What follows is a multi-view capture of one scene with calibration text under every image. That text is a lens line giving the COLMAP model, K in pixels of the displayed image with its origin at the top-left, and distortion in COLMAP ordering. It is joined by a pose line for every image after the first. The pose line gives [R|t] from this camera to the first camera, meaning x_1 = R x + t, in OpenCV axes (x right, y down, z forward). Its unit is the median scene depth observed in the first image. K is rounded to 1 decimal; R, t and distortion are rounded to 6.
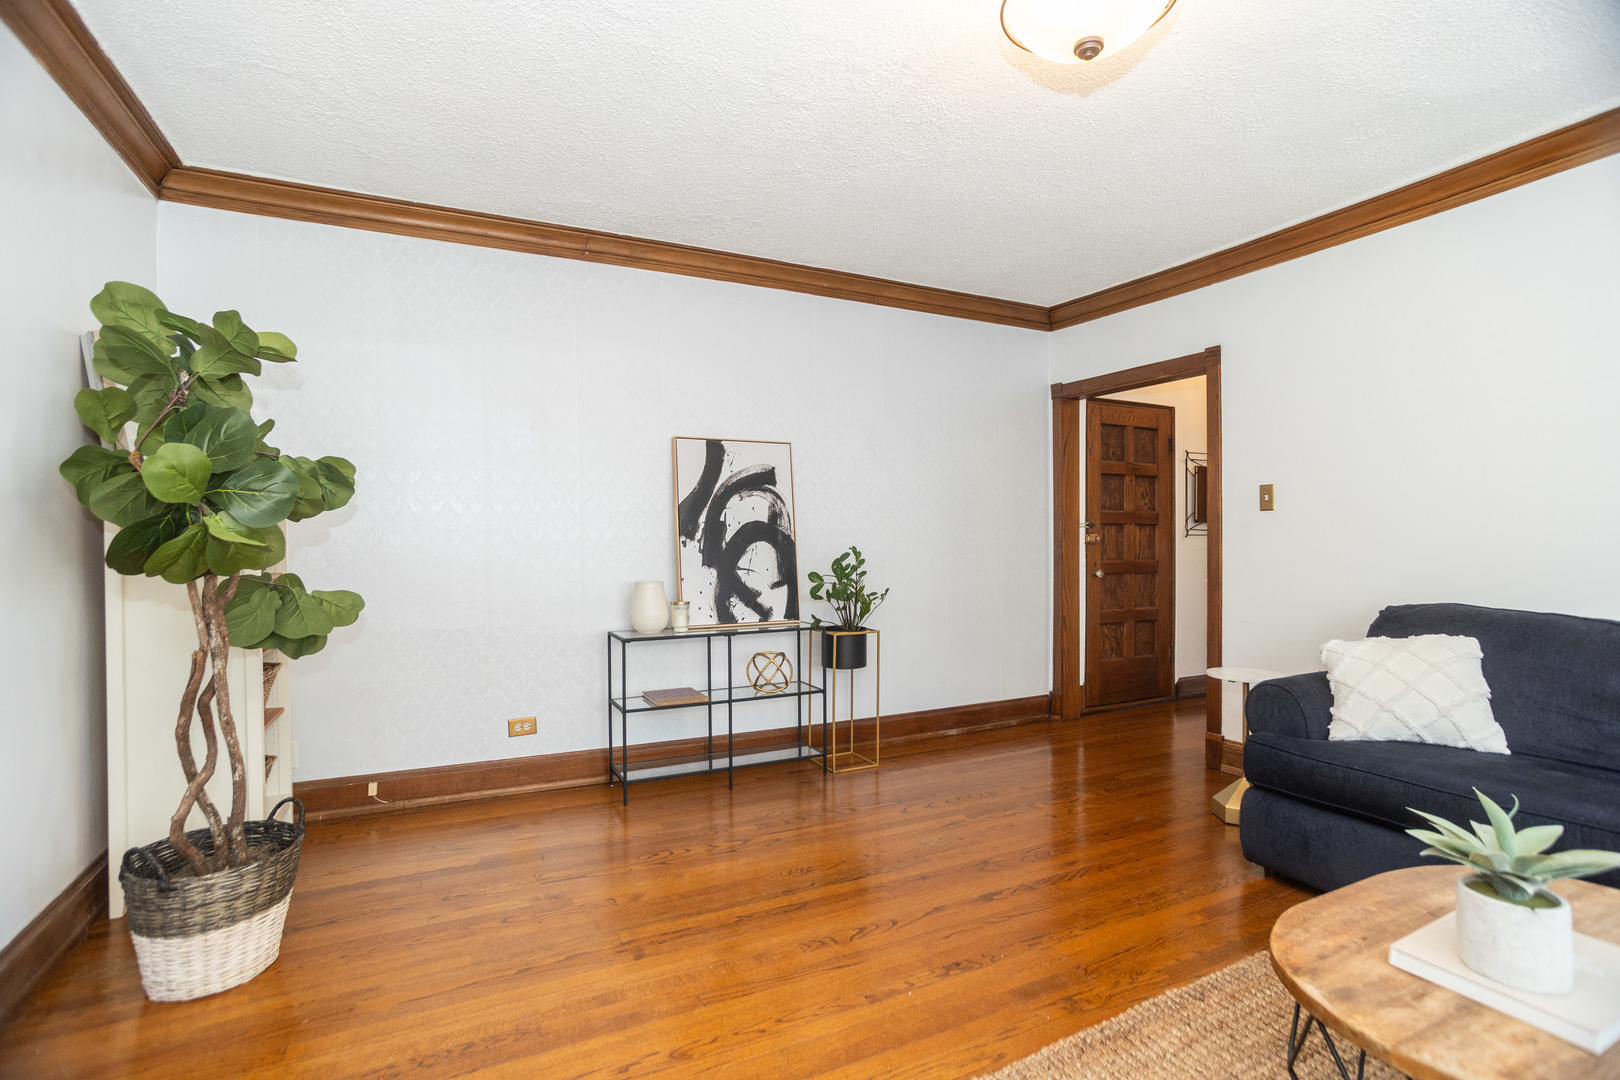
lens RADIAL K [[777.2, 0, 802.6], [0, 777.2, 537.6], [0, 0, 1]] dist [-0.076033, 0.051257]
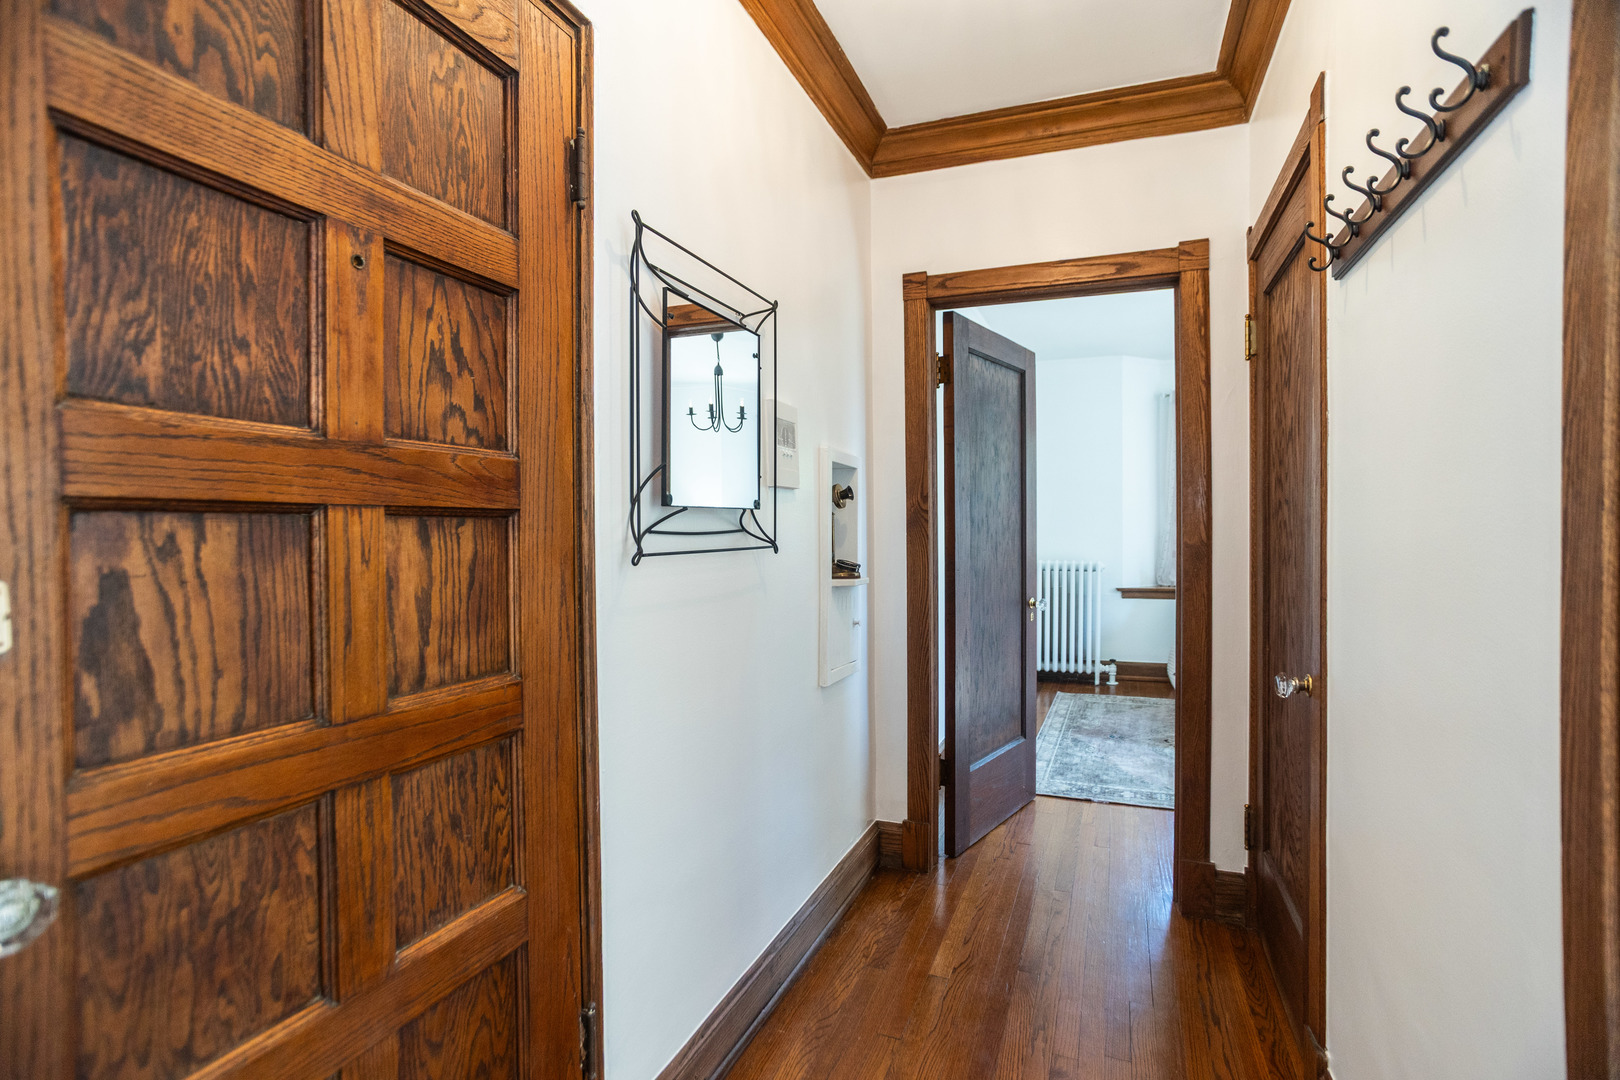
lens RADIAL K [[775.8, 0, 805.8], [0, 775.8, 535.8], [0, 0, 1]] dist [-0.074070, 0.046575]
pose [[0.749217, -0.009222, 0.662260, 0.382719], [0.000042, 0.999904, 0.013875, -0.013236], [-0.662324, -0.010368, 0.749146, 0.787281]]
